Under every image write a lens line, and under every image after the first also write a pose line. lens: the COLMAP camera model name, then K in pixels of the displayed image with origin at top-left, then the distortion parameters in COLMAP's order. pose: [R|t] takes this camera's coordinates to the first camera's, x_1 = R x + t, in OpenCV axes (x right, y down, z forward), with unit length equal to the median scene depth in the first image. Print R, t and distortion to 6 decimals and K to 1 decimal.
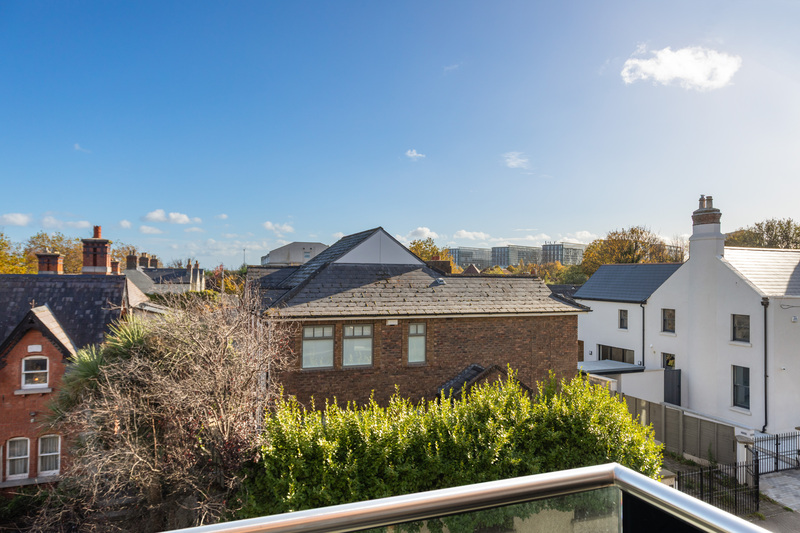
lens RADIAL K [[529.5, 0, 403.6], [0, 529.5, 266.5], [0, 0, 1]] dist [0.006998, 0.006365]
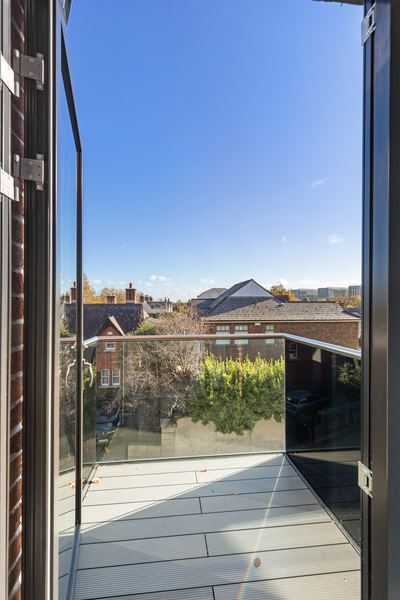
lens RADIAL K [[315.7, 0, 199.1], [0, 315.7, 303.4], [0, 0, 1]] dist [-0.002623, -0.000073]
pose [[0.966255, -0.016160, -0.257082, 0.079711], [0.015495, 0.999869, -0.004614, 0.025405], [0.257123, 0.000475, 0.966379, -0.286624]]
